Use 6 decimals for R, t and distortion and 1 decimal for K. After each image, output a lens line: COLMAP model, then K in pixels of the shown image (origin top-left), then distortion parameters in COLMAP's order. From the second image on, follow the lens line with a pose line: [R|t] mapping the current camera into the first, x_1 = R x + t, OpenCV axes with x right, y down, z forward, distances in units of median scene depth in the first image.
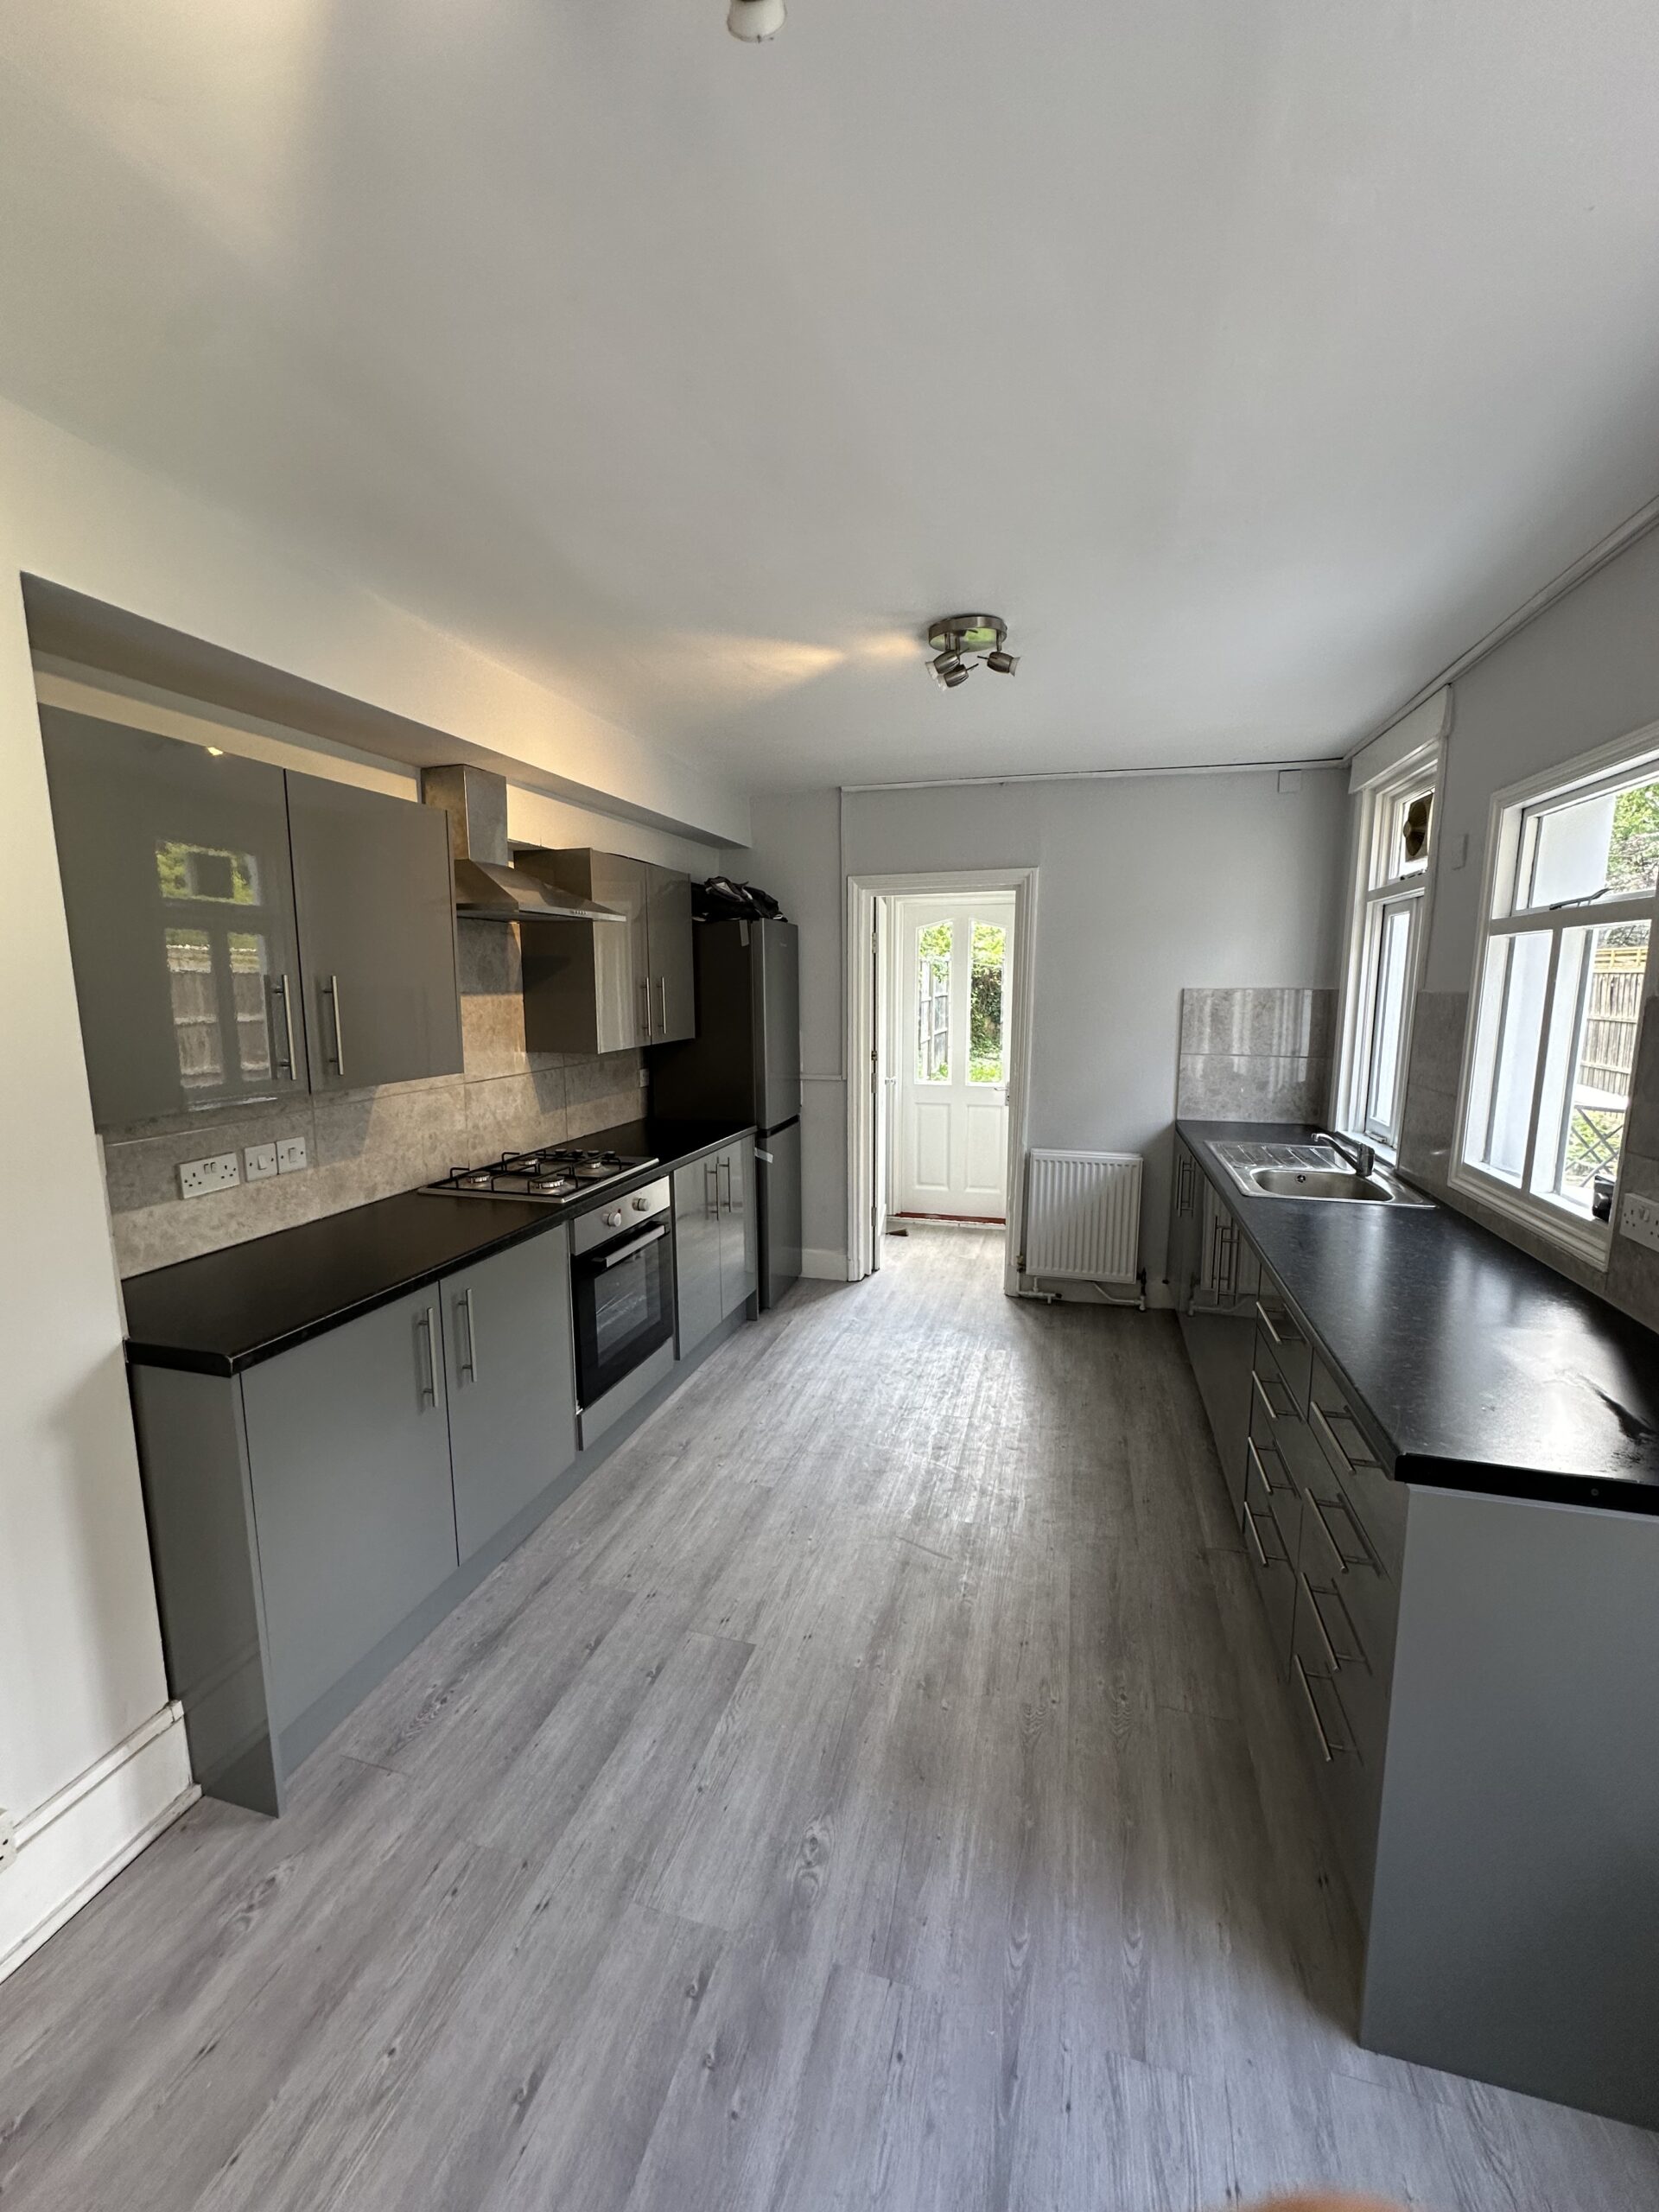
lens RADIAL K [[882.6, 0, 829.5], [0, 882.6, 1106.0], [0, 0, 1]] dist [-0.001160, 0.000412]
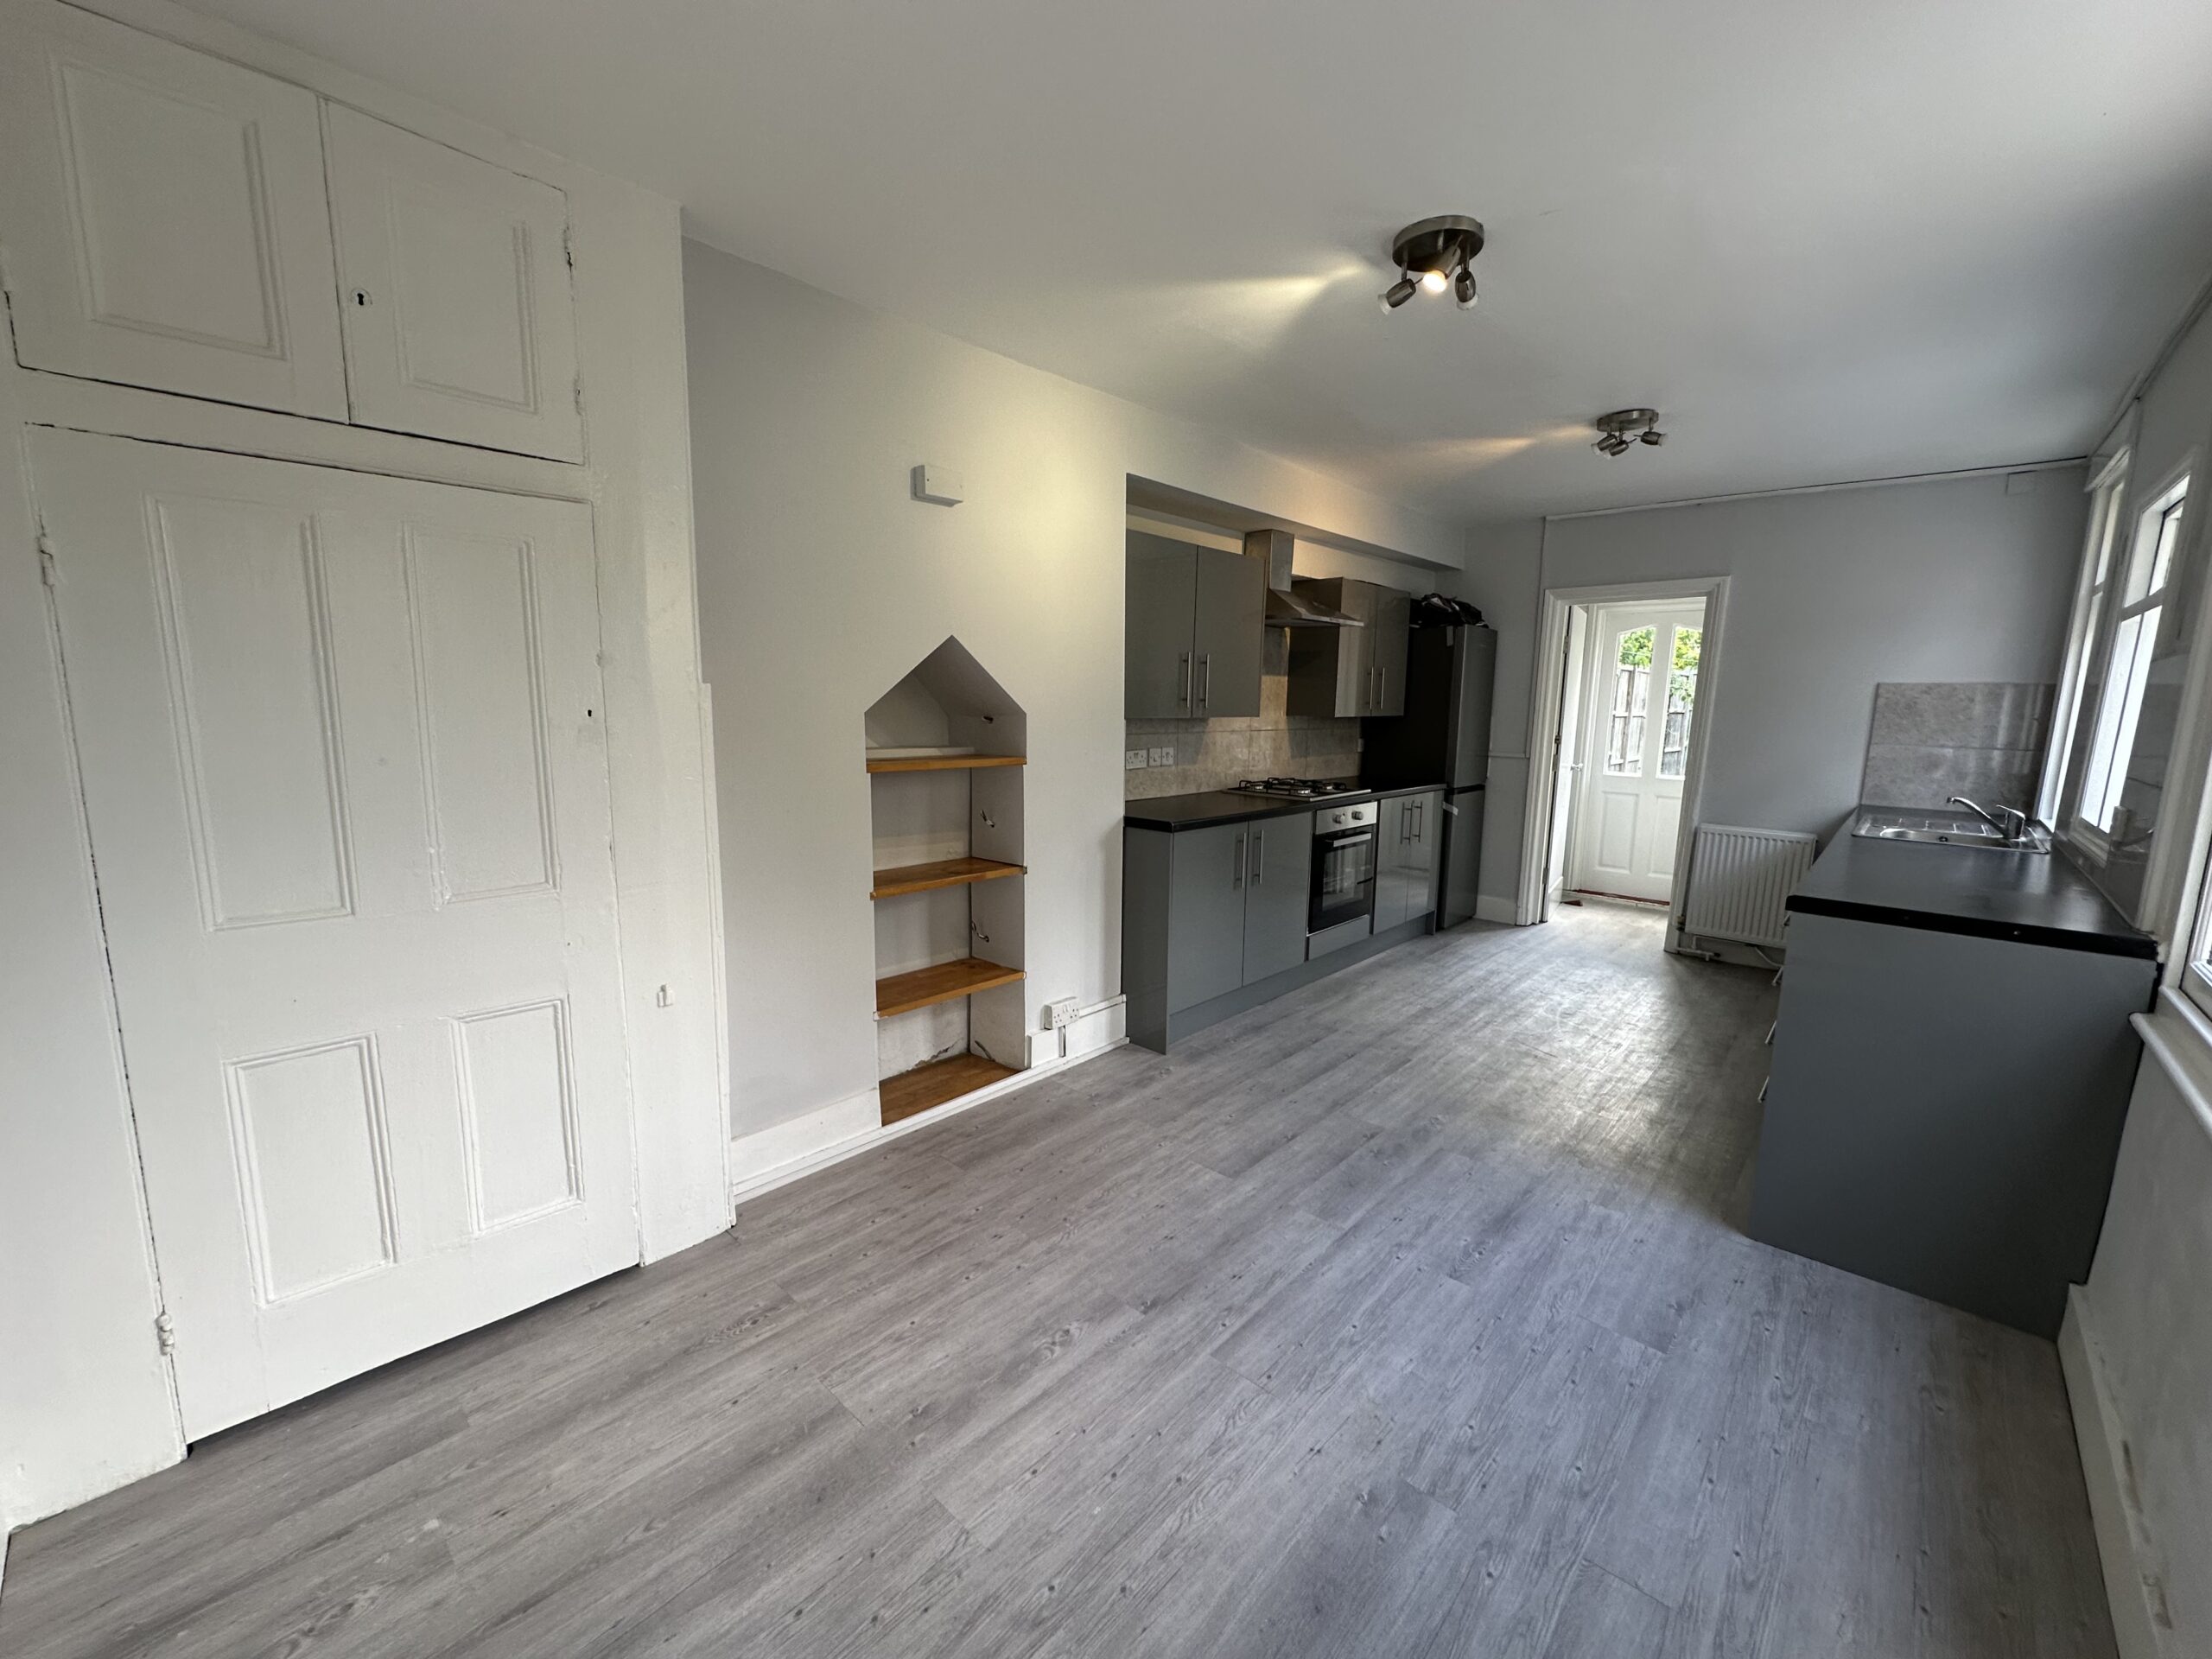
lens RADIAL K [[882.6, 0, 1106.0], [0, 882.6, 829.5], [0, 0, 1]] dist [-0.001160, 0.000412]
pose [[0.891837, 0.084808, -0.444335, 0.068363], [-0.083255, 0.996262, 0.023048, 0.128948], [0.444629, 0.016438, 0.895564, -0.496992]]
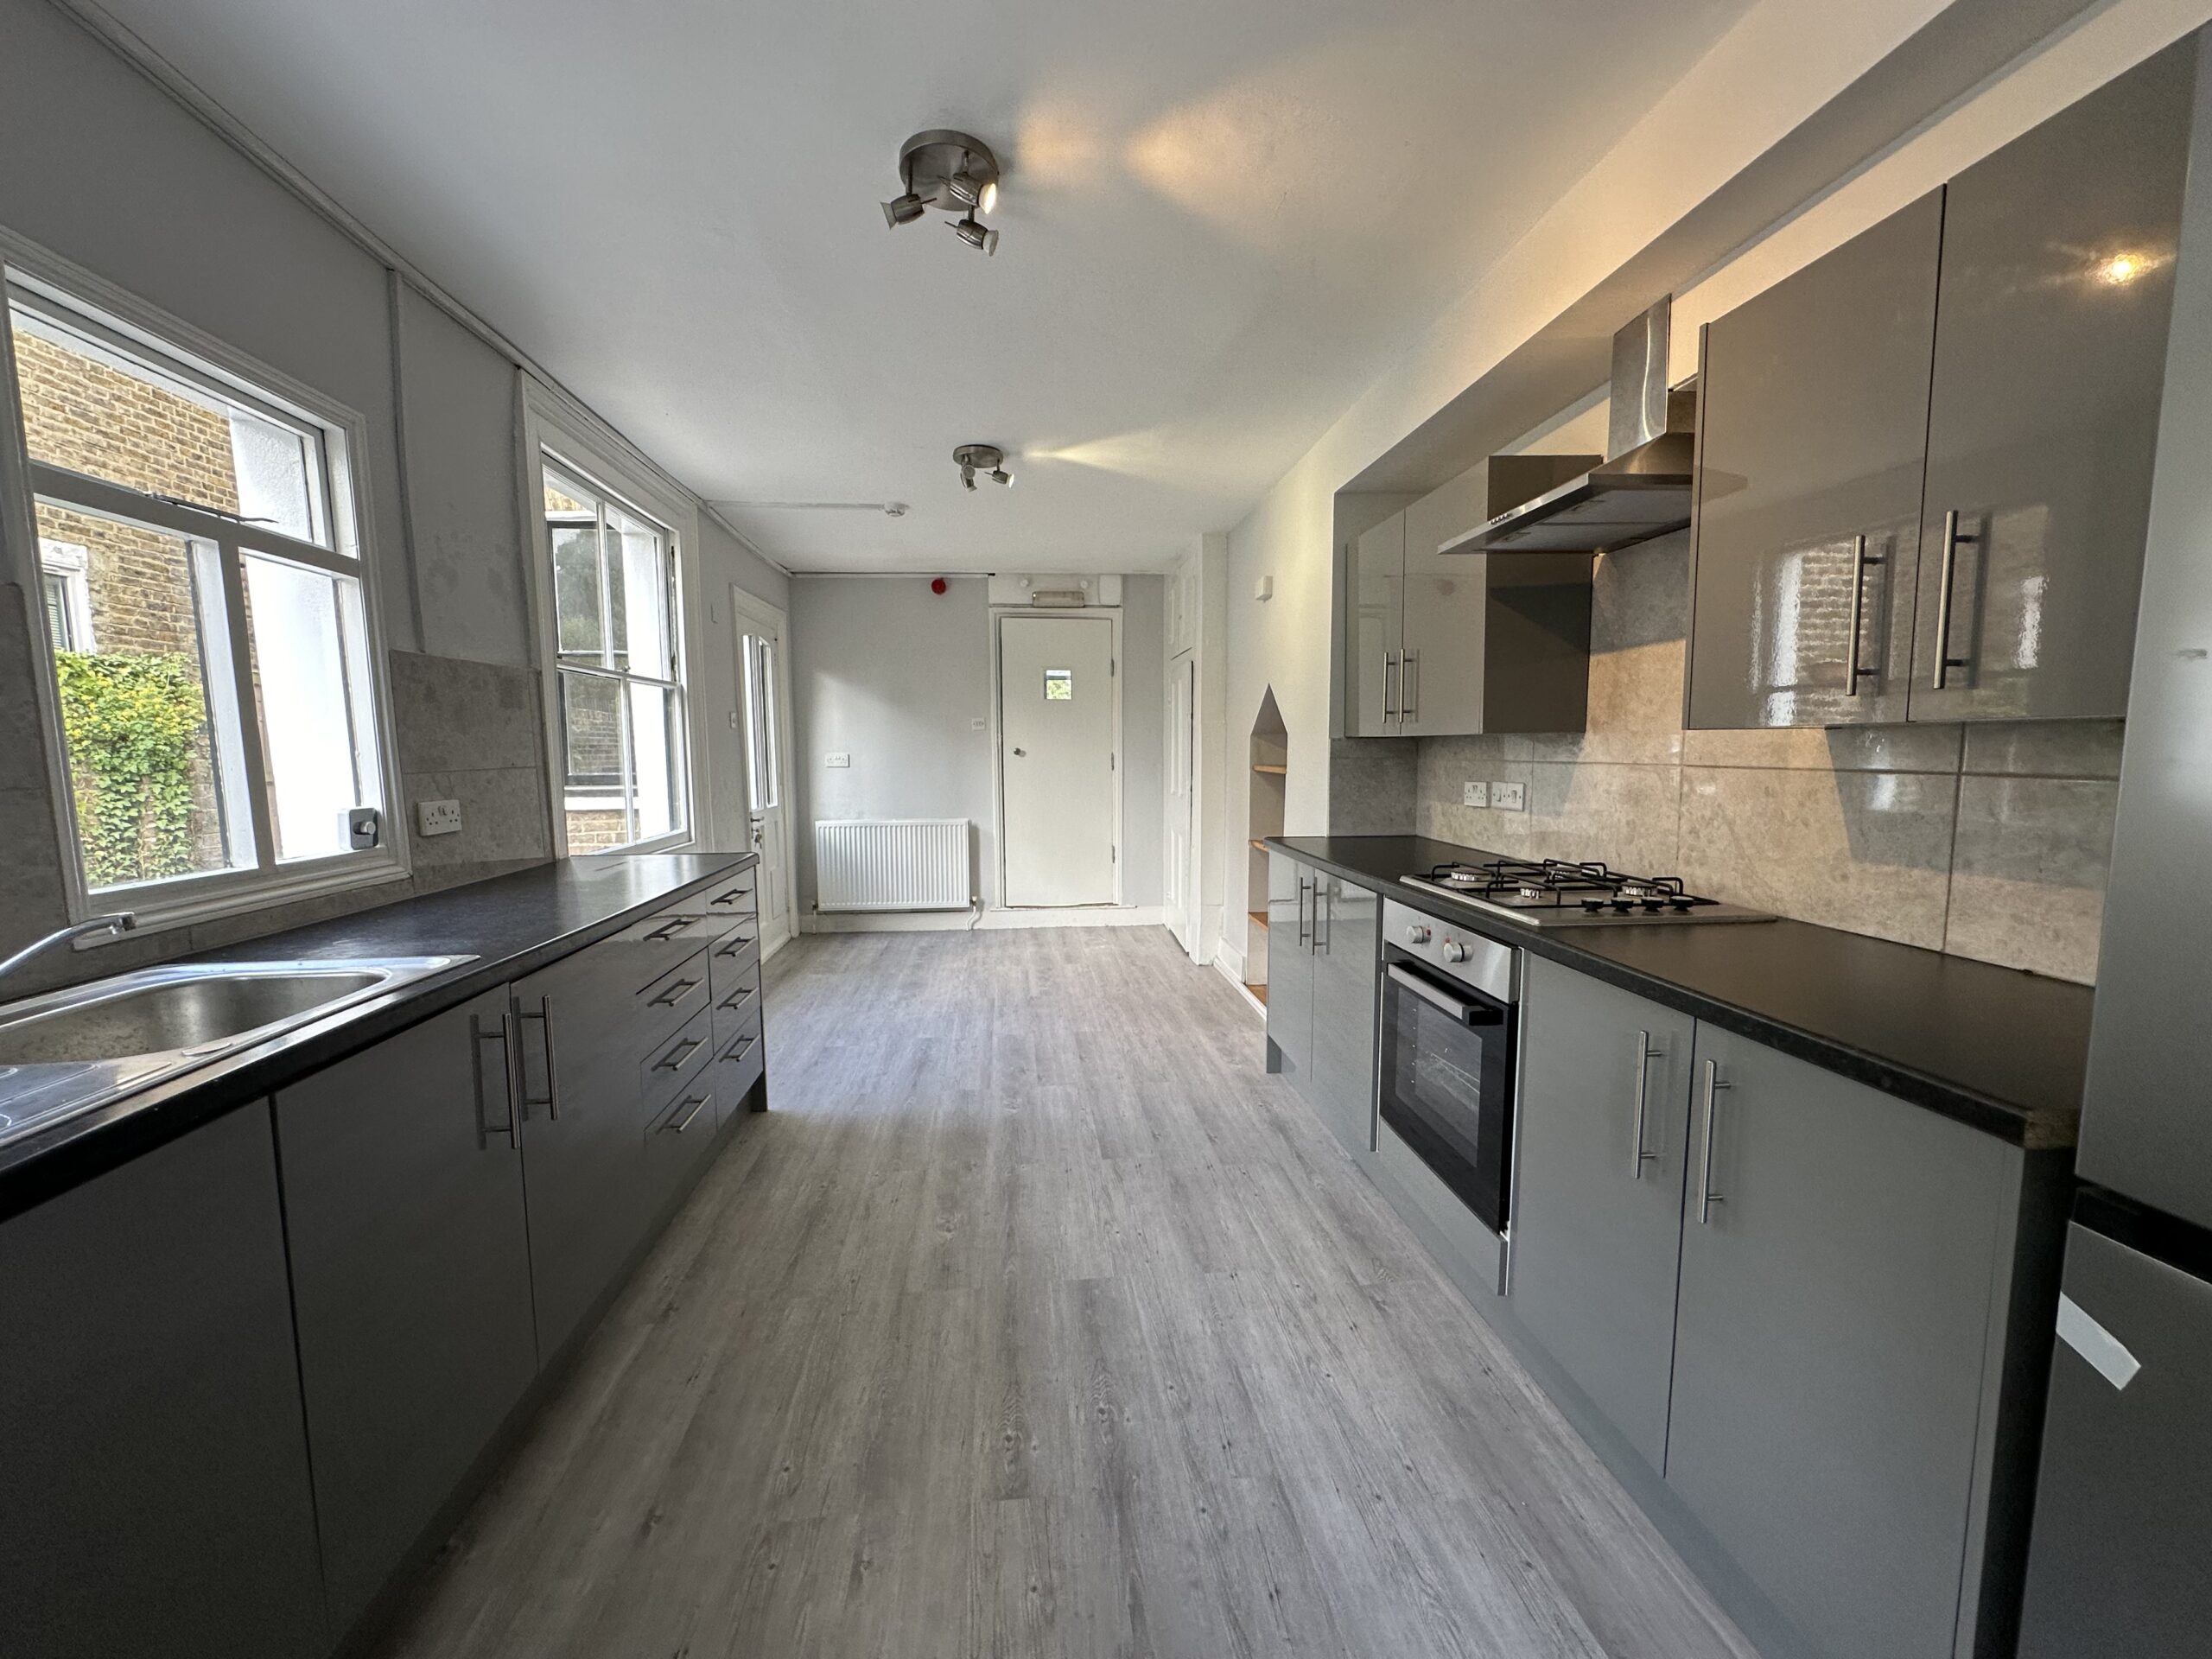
lens RADIAL K [[882.6, 0, 1106.0], [0, 882.6, 829.5], [0, 0, 1]] dist [-0.001160, 0.000412]
pose [[-0.925878, 0.045243, -0.375105, 0.255116], [-0.043676, 0.973332, 0.225203, -0.106702], [0.375291, 0.224894, -0.899211, 1.385864]]
